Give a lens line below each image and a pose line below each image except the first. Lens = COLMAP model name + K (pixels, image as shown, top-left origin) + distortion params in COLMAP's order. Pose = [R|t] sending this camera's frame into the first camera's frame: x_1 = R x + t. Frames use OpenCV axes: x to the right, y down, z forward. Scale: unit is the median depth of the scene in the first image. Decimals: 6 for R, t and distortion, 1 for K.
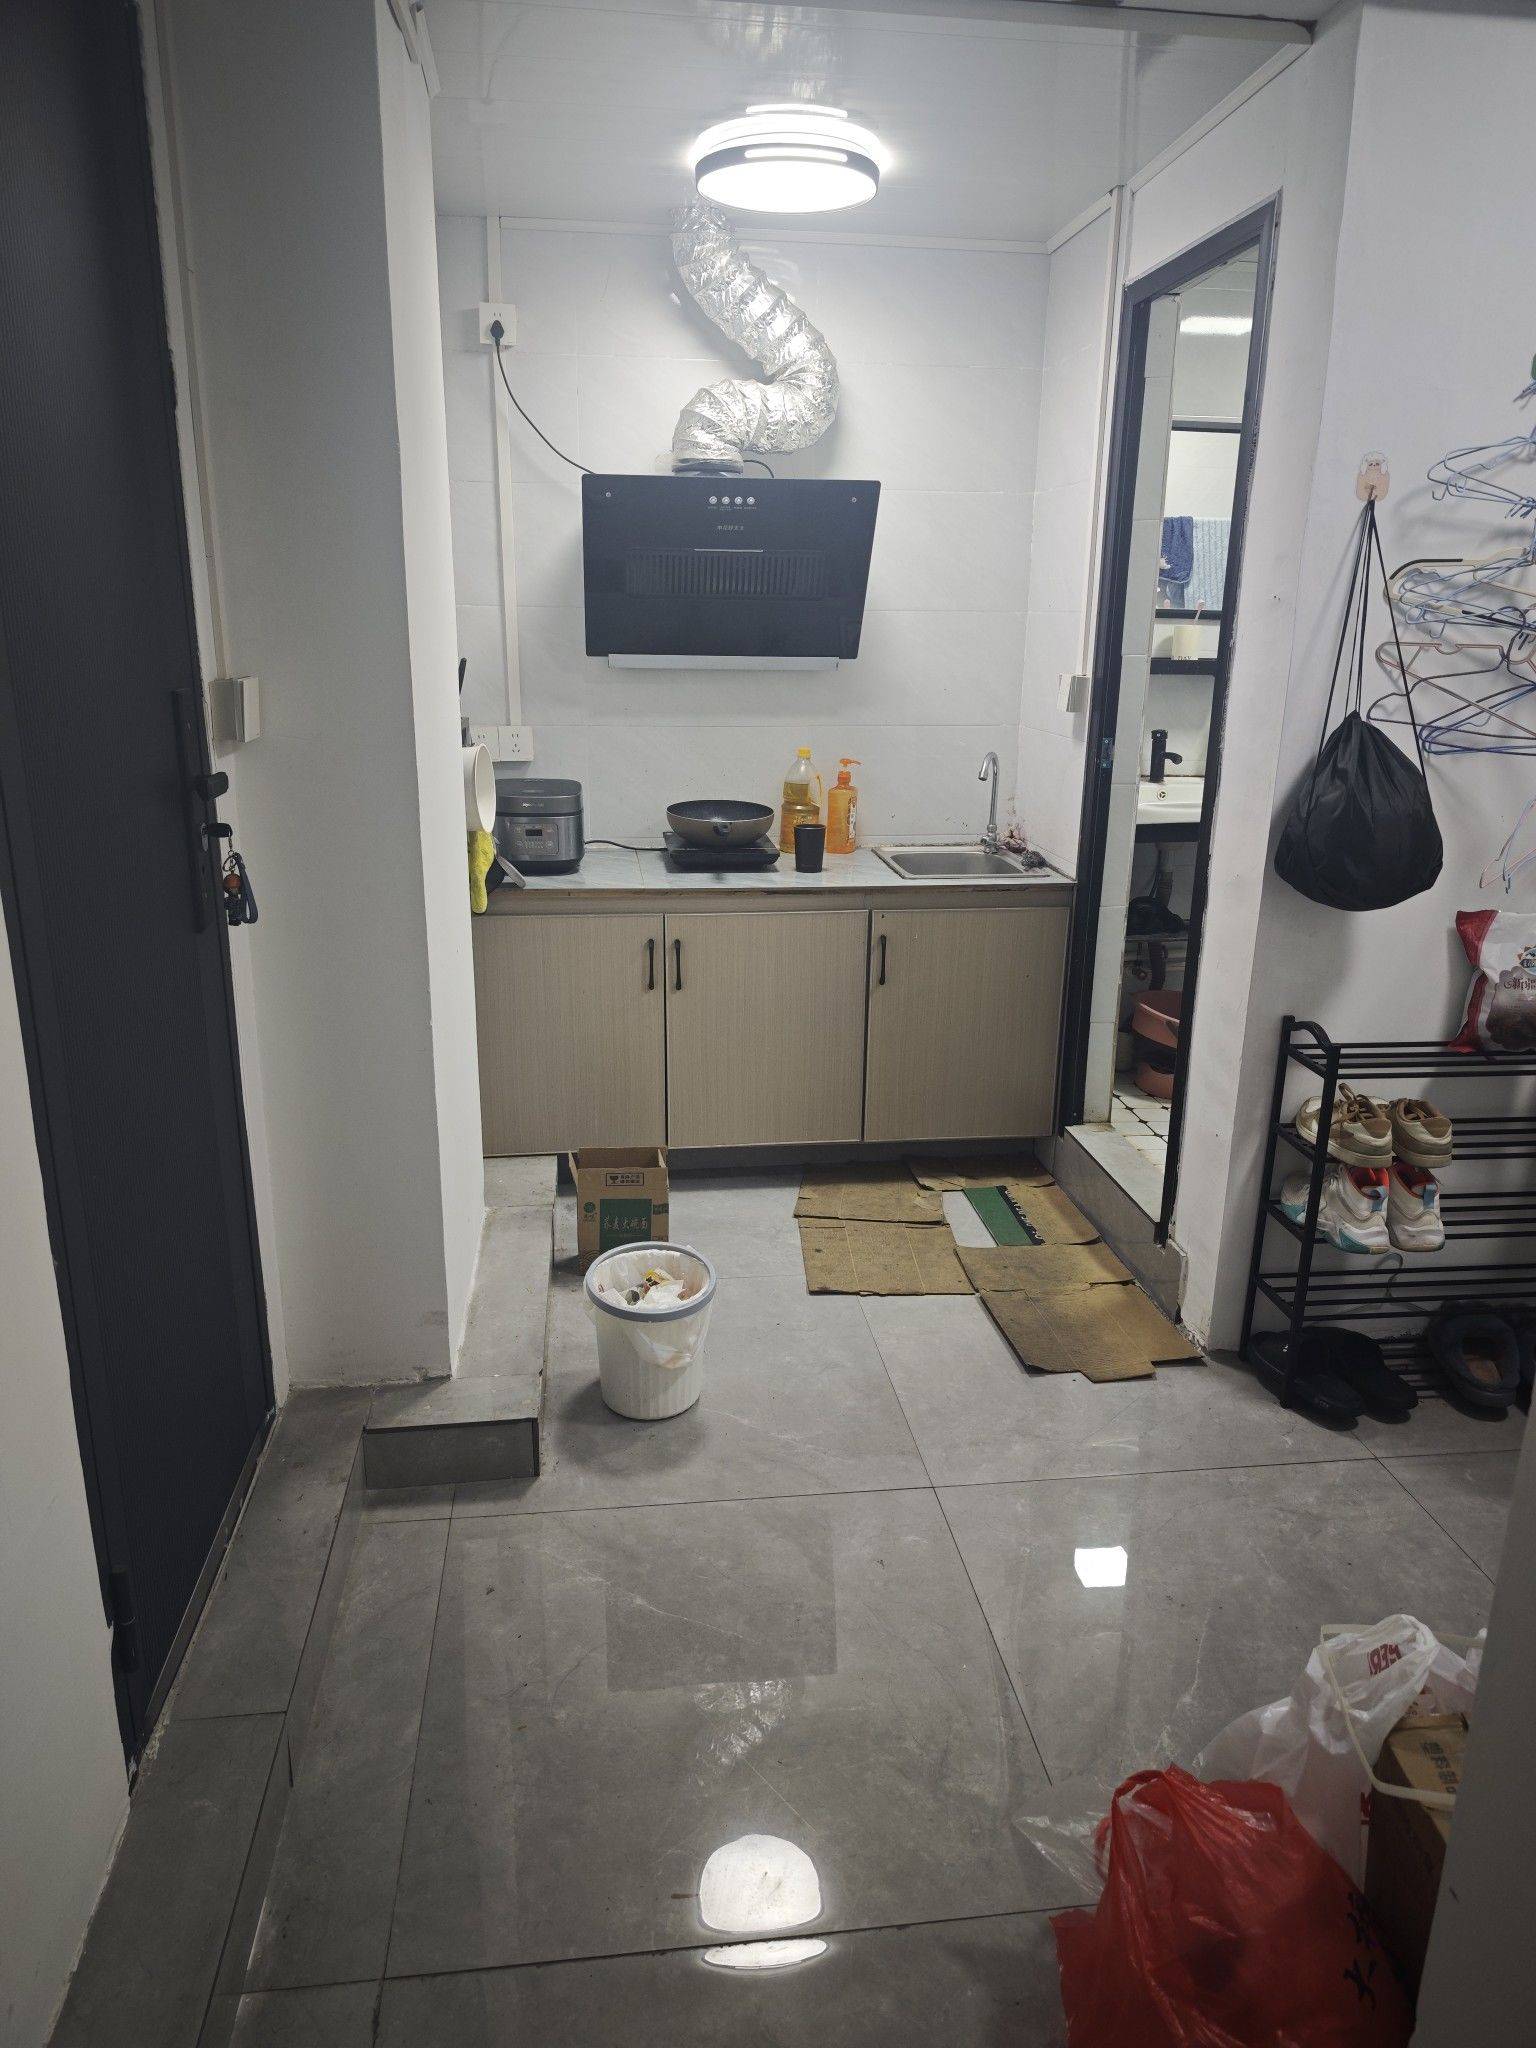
lens RADIAL K [[1391.1, 0, 757.8], [0, 1391.1, 1018.0], [0, 0, 1]] dist [0.058029, -0.066796]
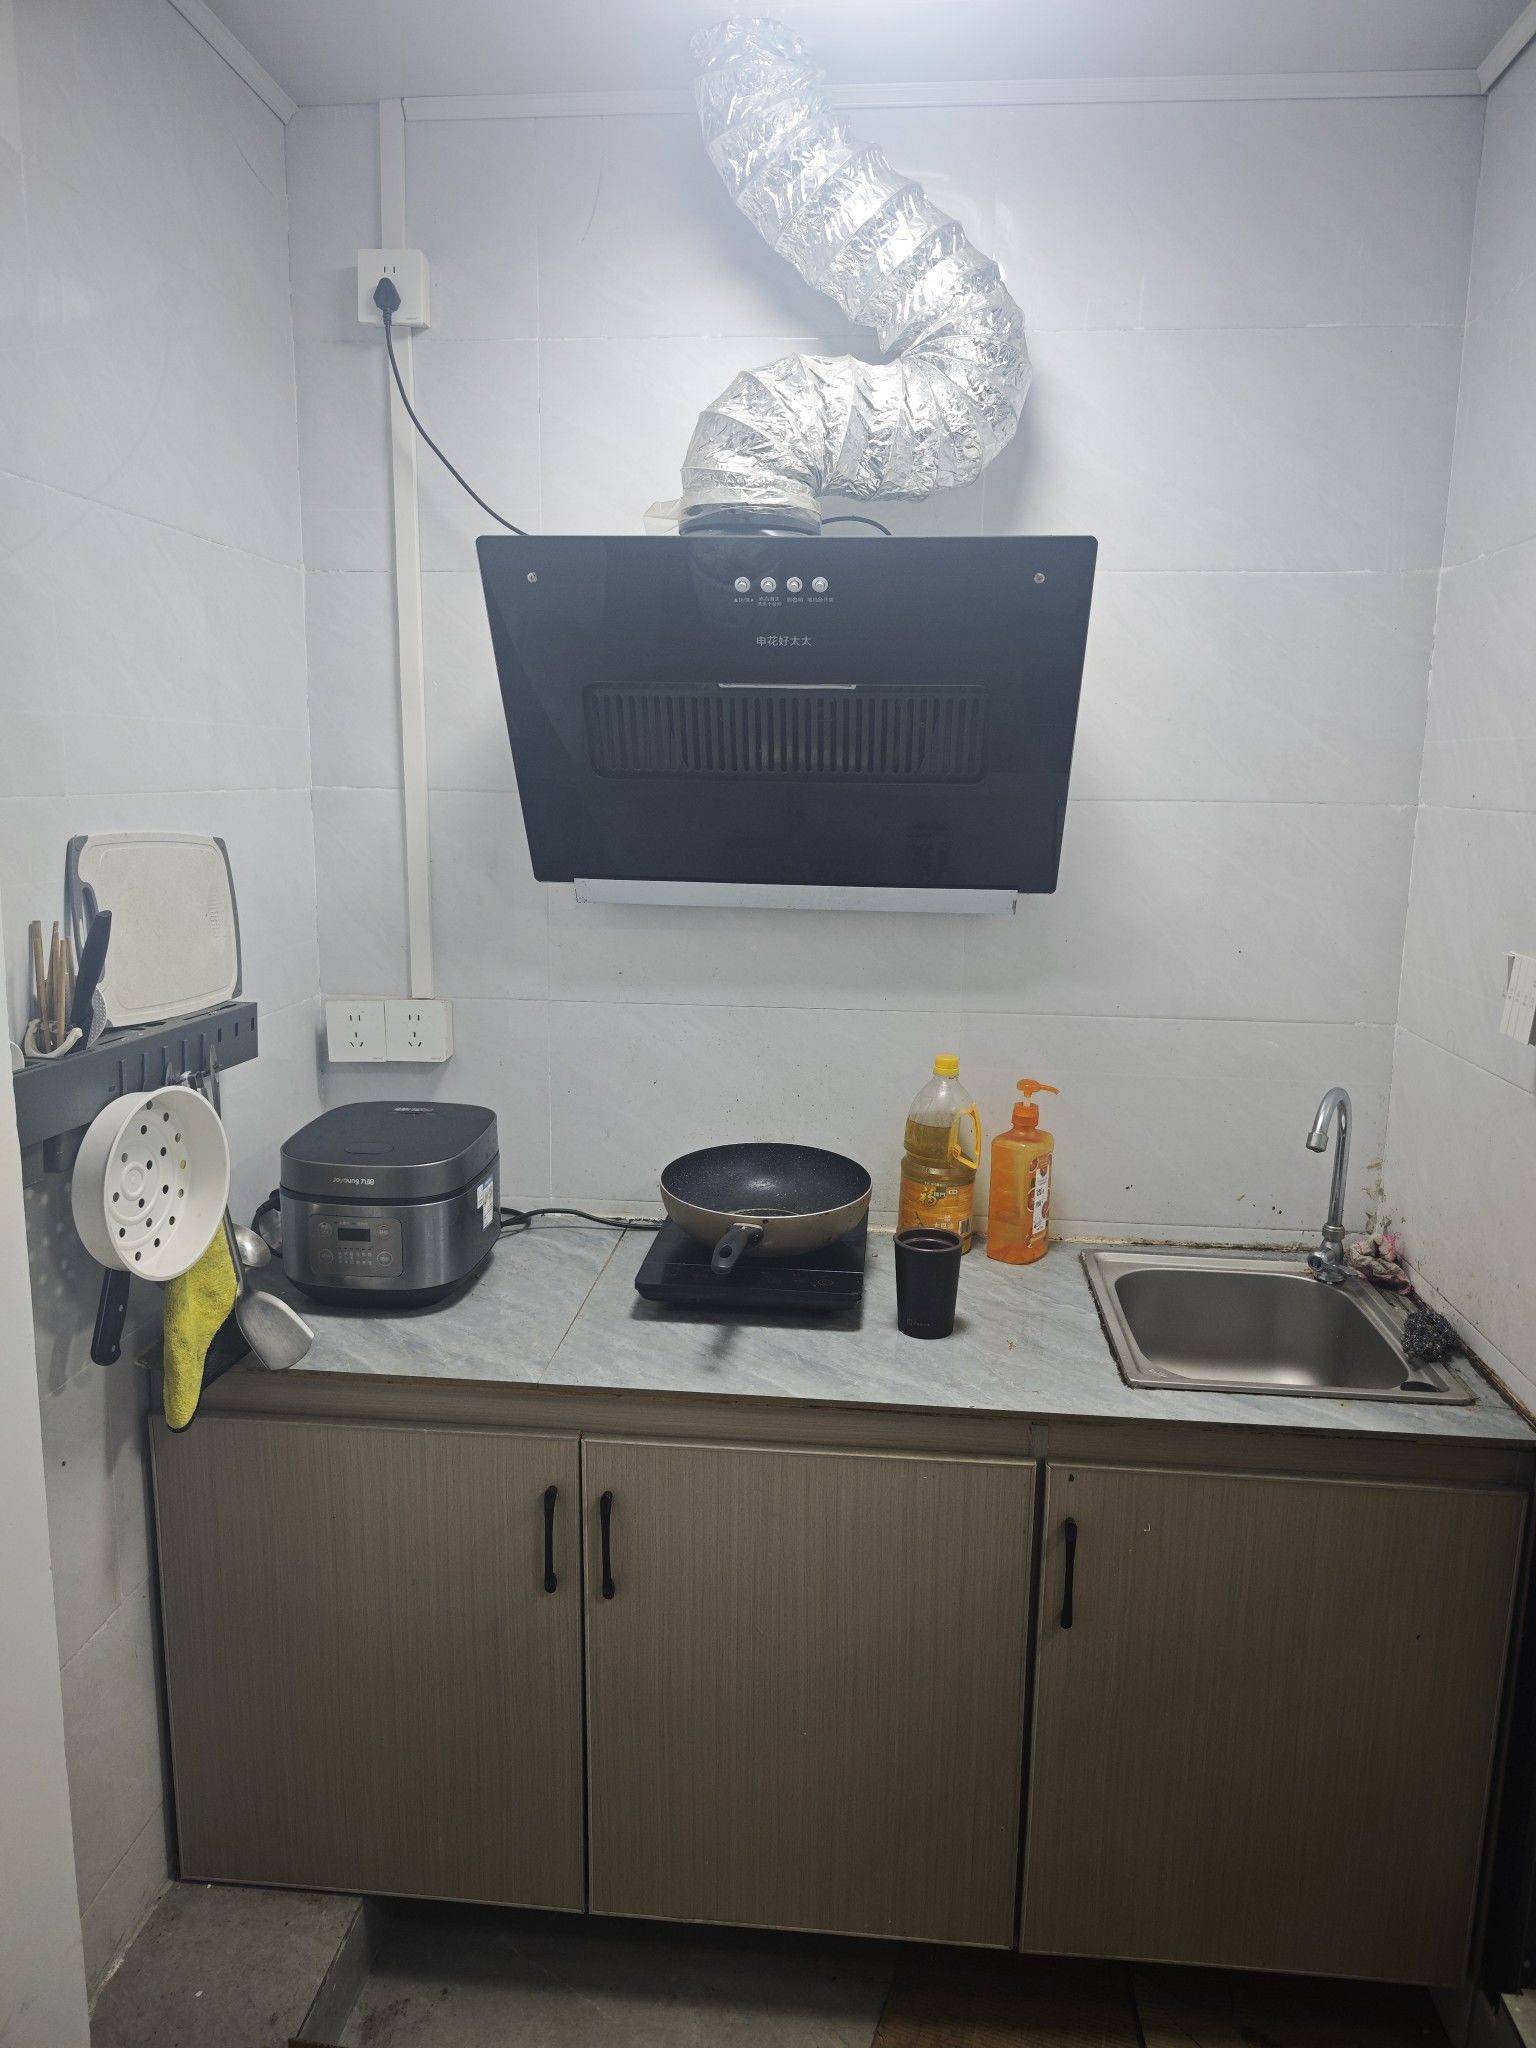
lens RADIAL K [[1391.1, 0, 757.8], [0, 1391.1, 1018.0], [0, 0, 1]] dist [0.058029, -0.066796]
pose [[0.975916, 0.043294, -0.213808, 0.082397], [-0.067163, 0.992131, -0.105666, -0.164785], [0.207551, 0.117481, 0.971144, 0.533351]]
